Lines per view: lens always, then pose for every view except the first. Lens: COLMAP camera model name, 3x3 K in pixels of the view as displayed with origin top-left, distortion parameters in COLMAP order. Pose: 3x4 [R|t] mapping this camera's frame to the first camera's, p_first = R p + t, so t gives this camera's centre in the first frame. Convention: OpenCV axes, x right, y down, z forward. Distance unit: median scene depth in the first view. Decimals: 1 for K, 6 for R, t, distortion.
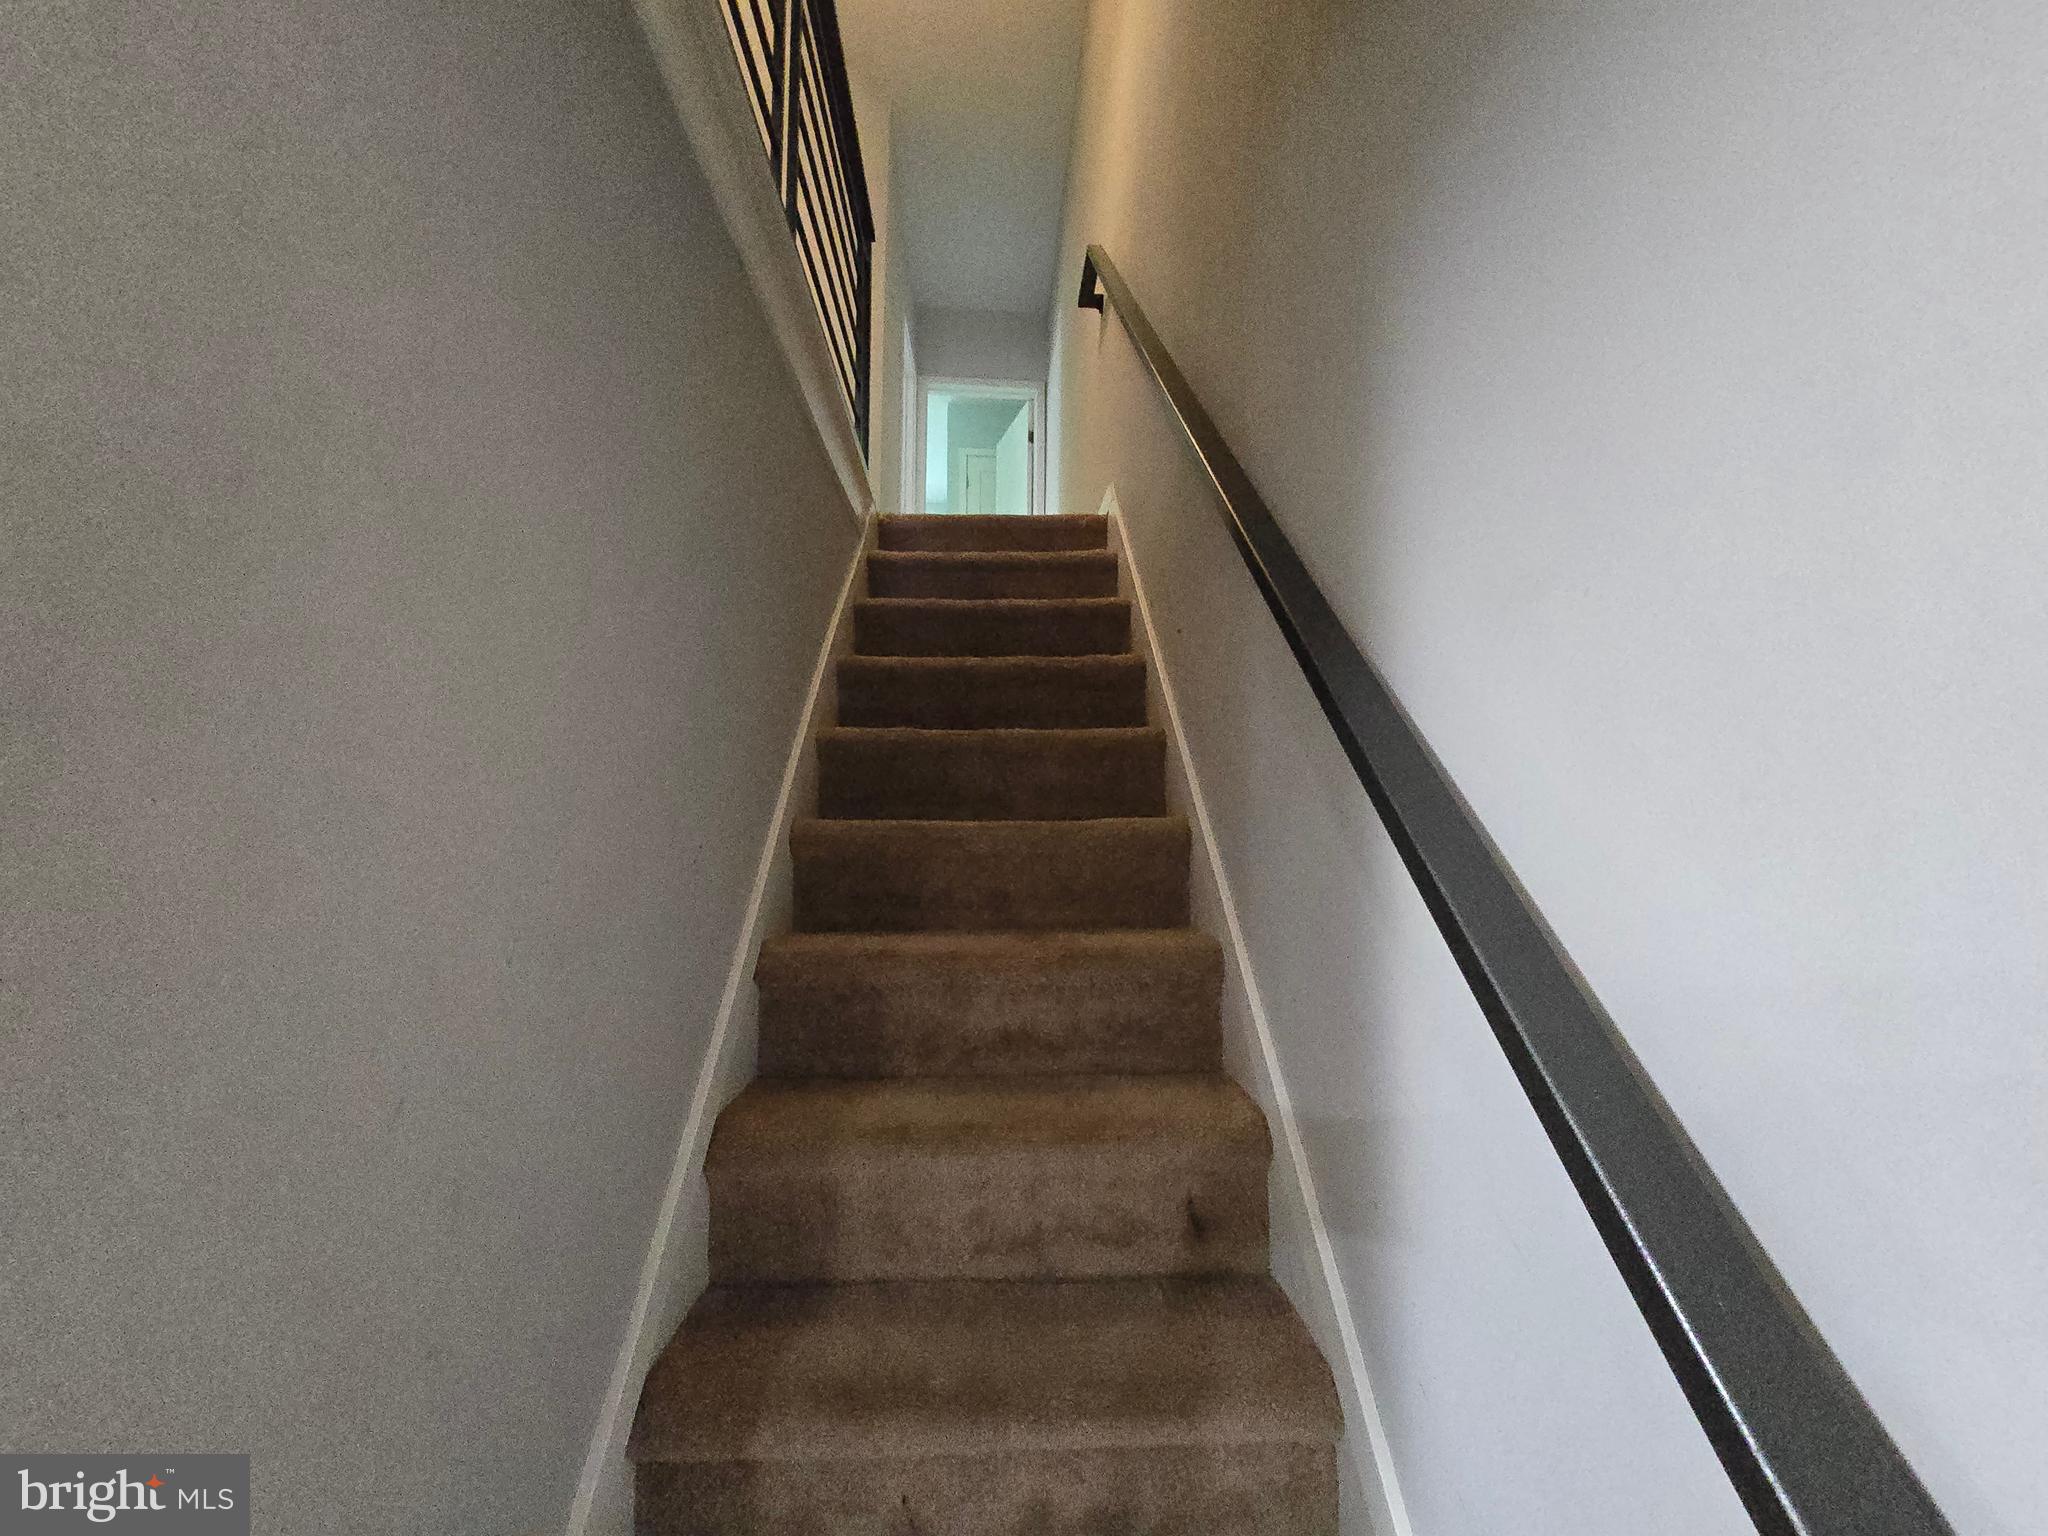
lens RADIAL K [[839.9, 0, 1021.1], [0, 839.9, 773.4], [0, 0, 1]] dist [-0.004451, 0.000735]
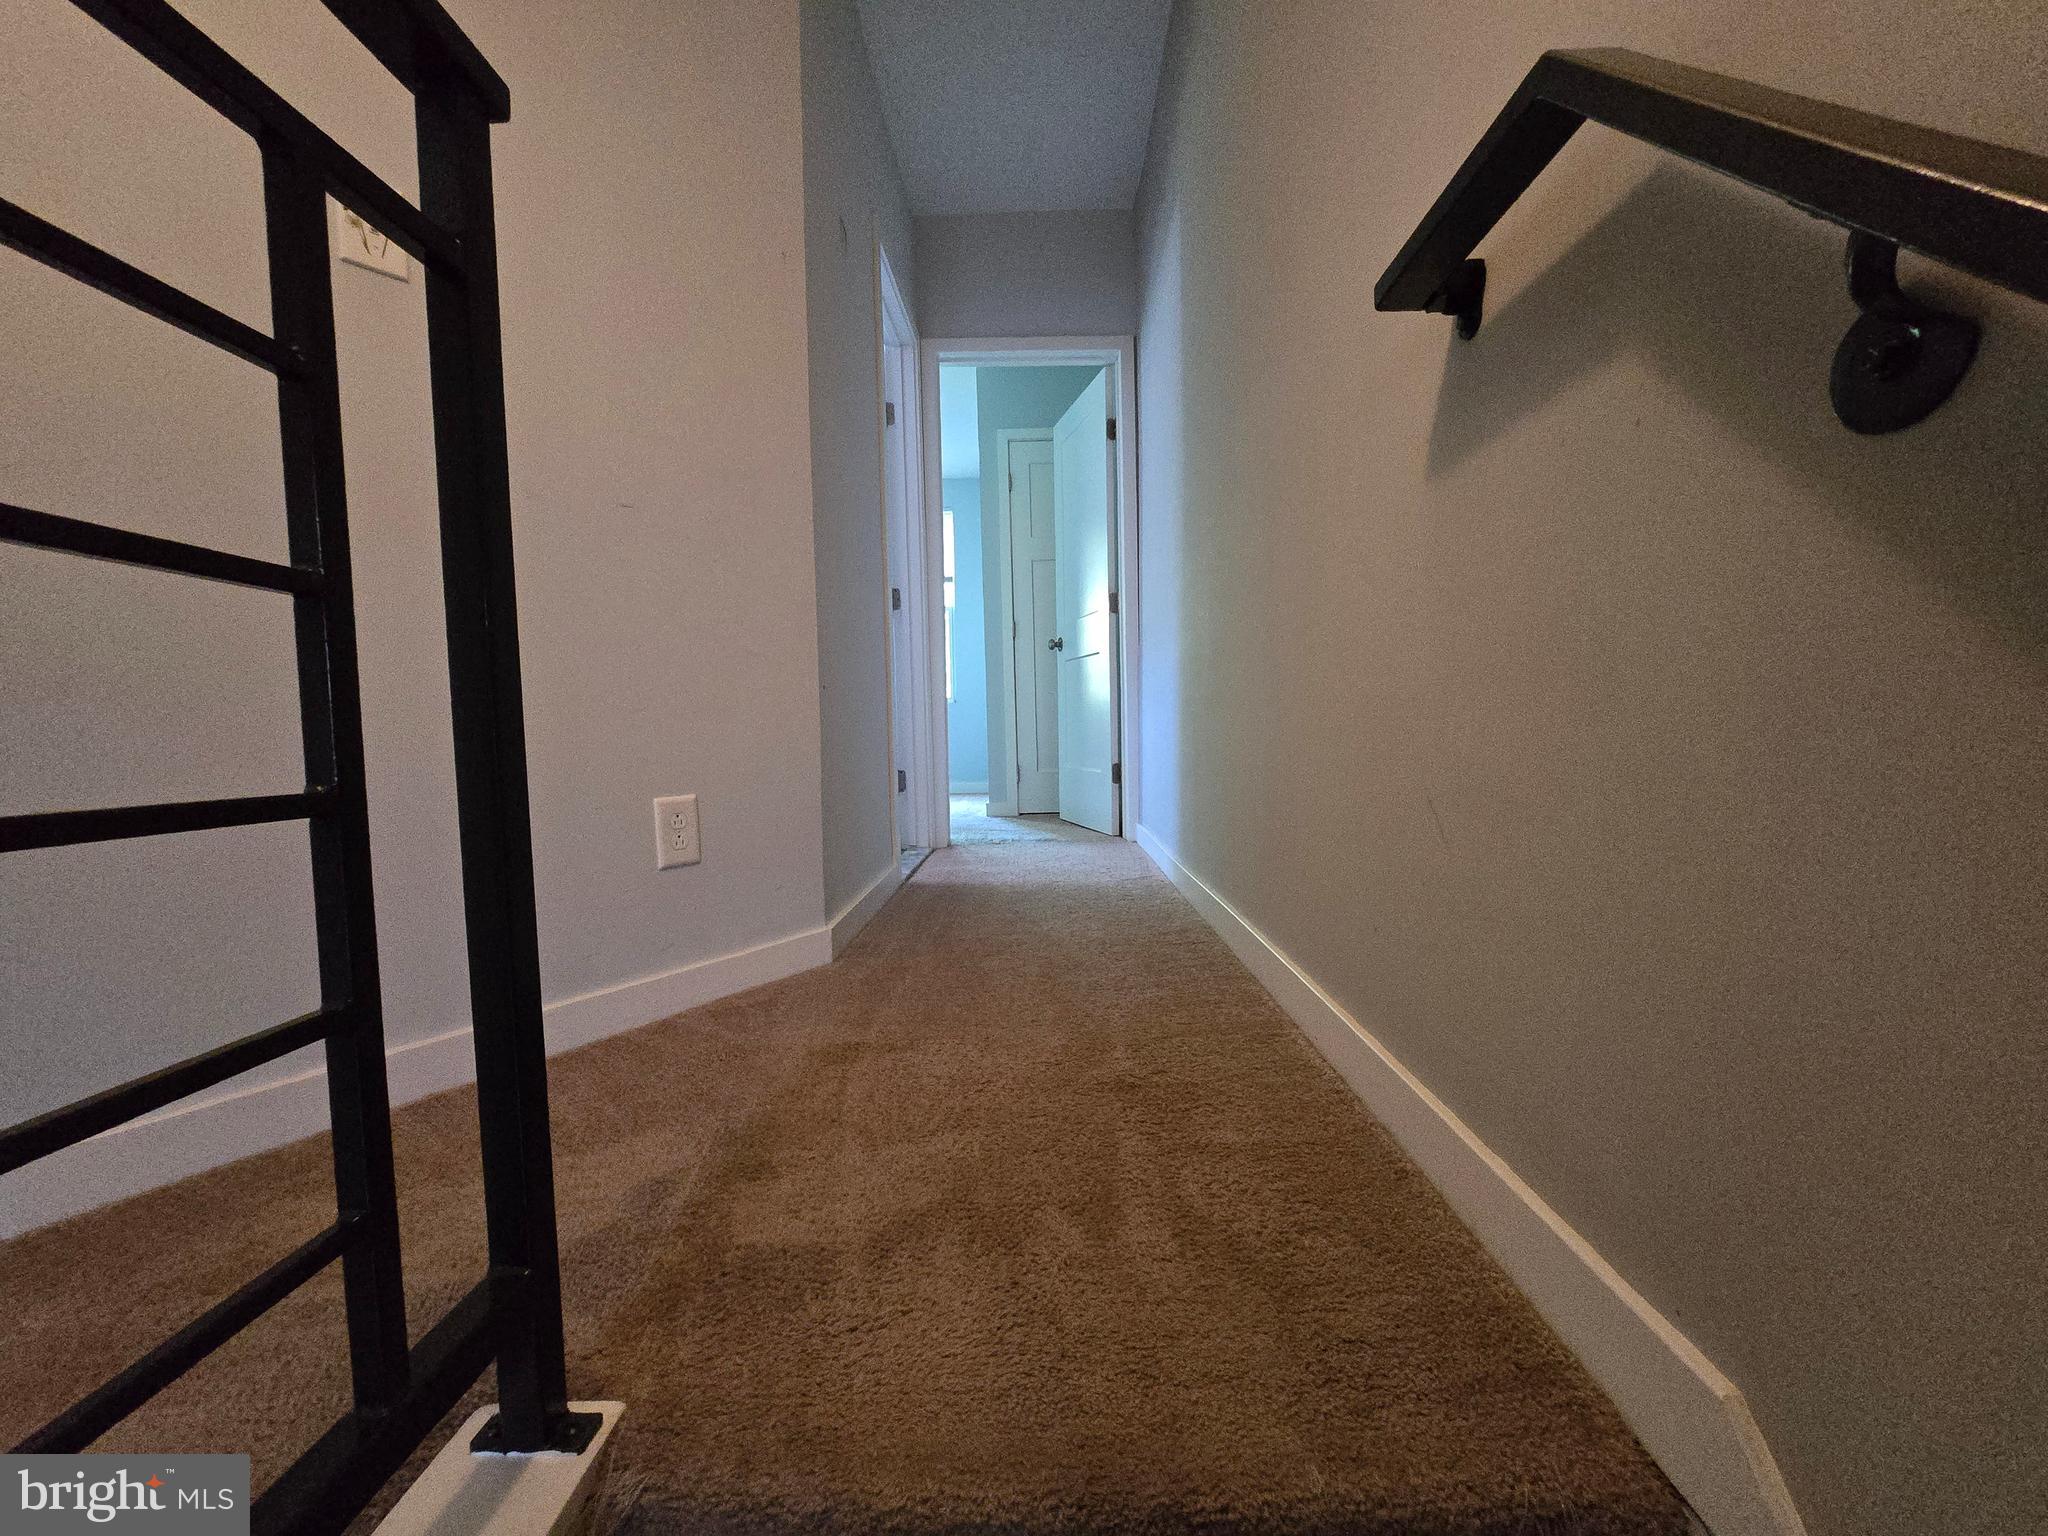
lens RADIAL K [[839.9, 0, 1025.6], [0, 839.9, 769.0], [0, 0, 1]] dist [-0.004451, 0.000735]
pose [[0.997668, -0.015356, -0.066503, -0.013242], [0.023216, 0.992613, 0.119085, -0.230280], [0.064183, -0.120352, 0.990654, 0.363262]]
